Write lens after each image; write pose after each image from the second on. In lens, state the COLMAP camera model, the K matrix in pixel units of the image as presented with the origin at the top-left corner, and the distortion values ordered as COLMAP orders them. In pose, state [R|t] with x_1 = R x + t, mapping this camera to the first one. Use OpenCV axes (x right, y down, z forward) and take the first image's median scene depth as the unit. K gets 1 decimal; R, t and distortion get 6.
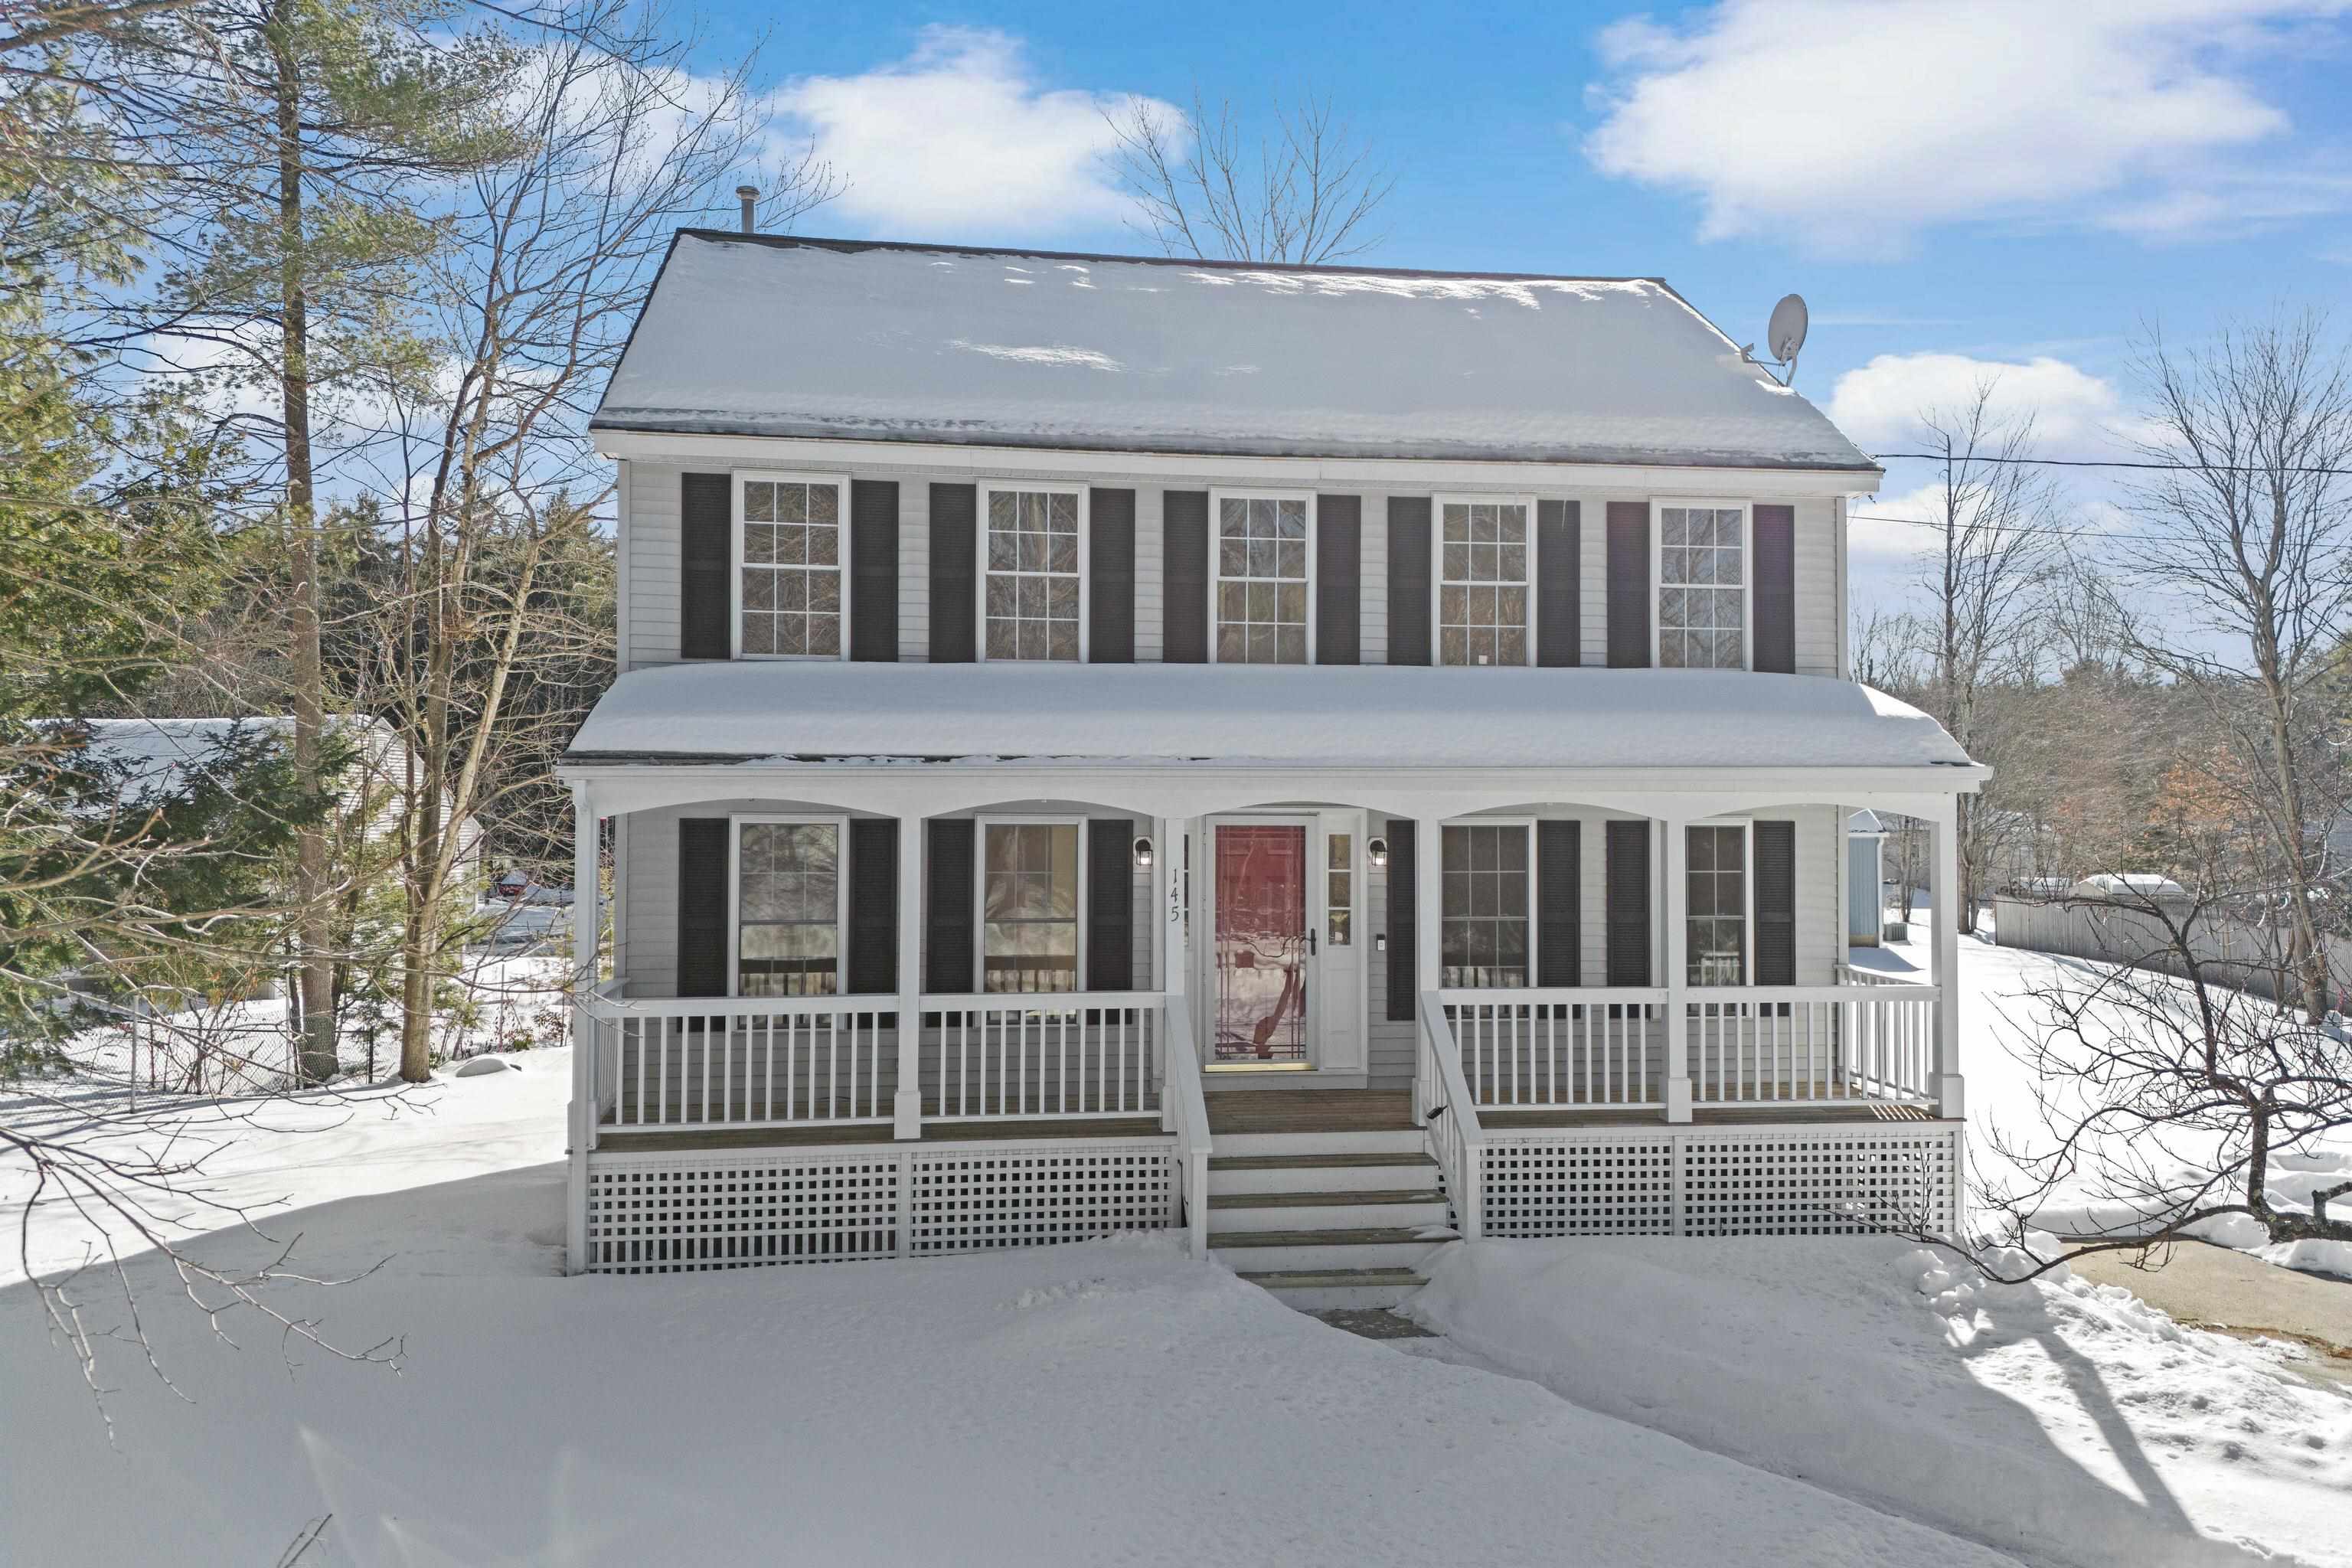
lens RADIAL K [[1466.3, 0, 1175.4], [0, 1466.3, 825.4], [0, 0, 1]] dist [0.002410, -0.000490]
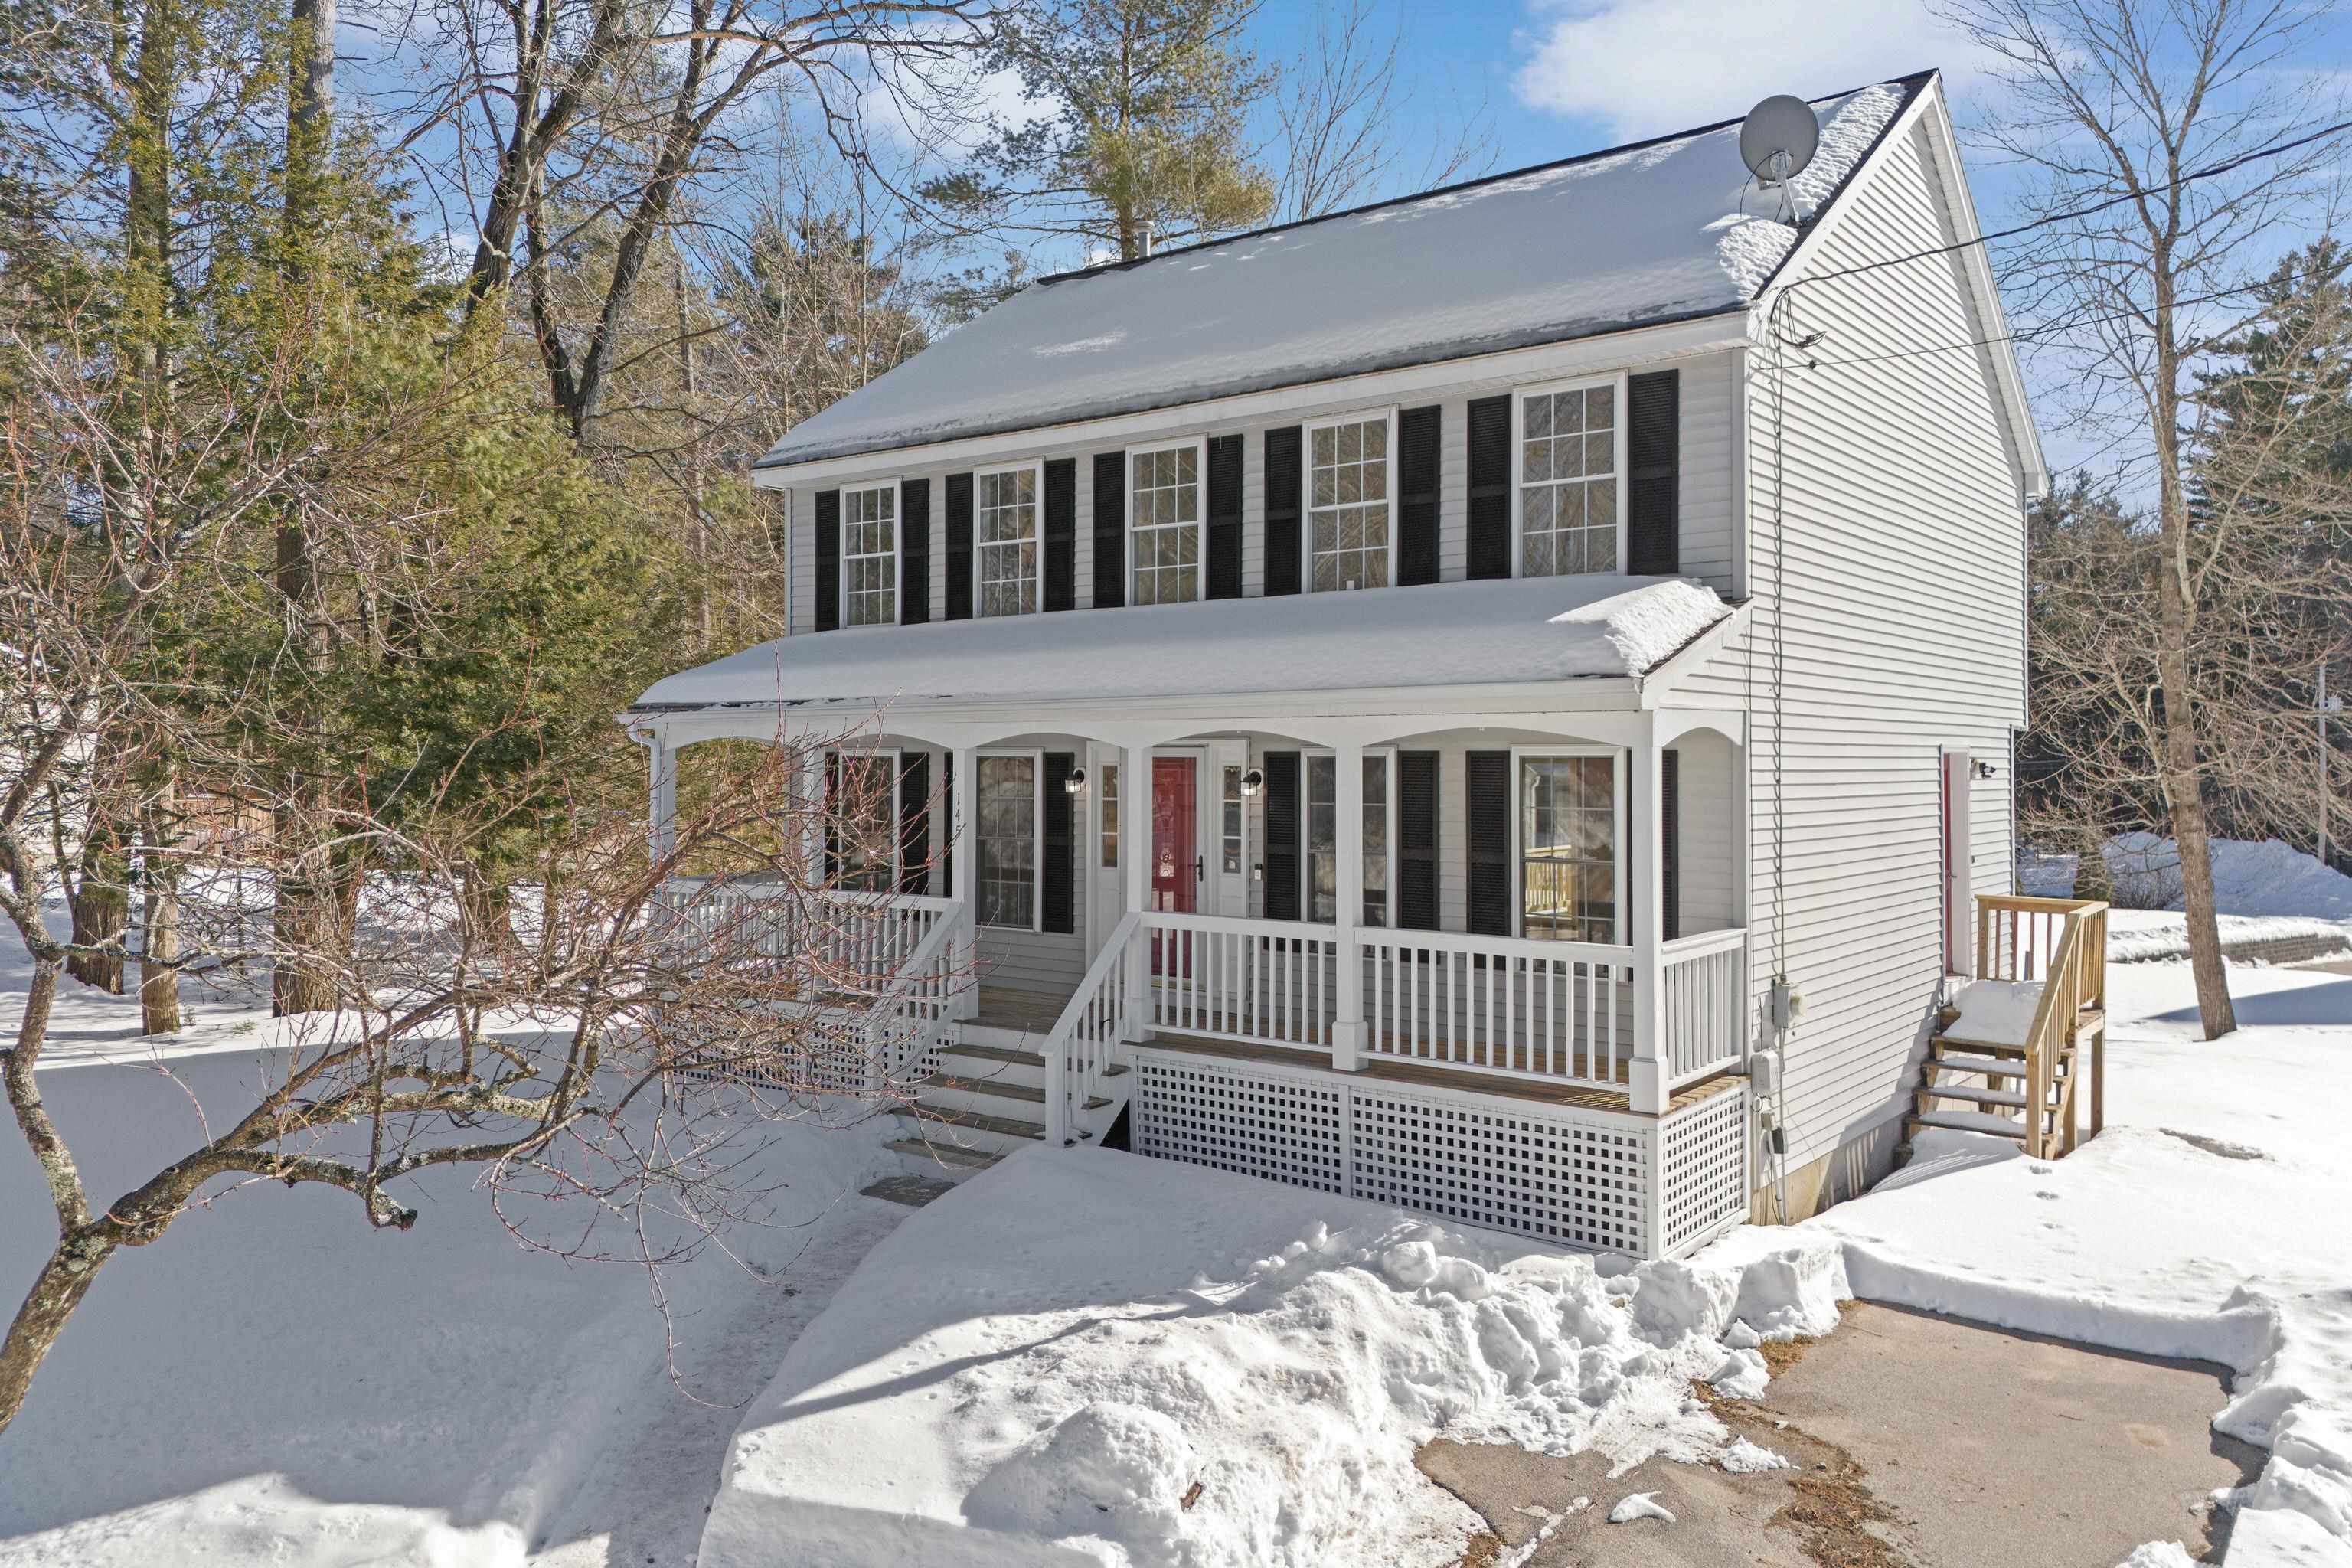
lens RADIAL K [[1715.5, 0, 1169.8], [0, 1715.5, 727.4], [0, 0, 1]] dist [0.022472, -0.000813]
pose [[0.717530, -0.016166, -0.696340, 0.907273], [0.004192, 0.999813, -0.018891, 0.002084], [0.696515, 0.010635, 0.717463, 0.107653]]
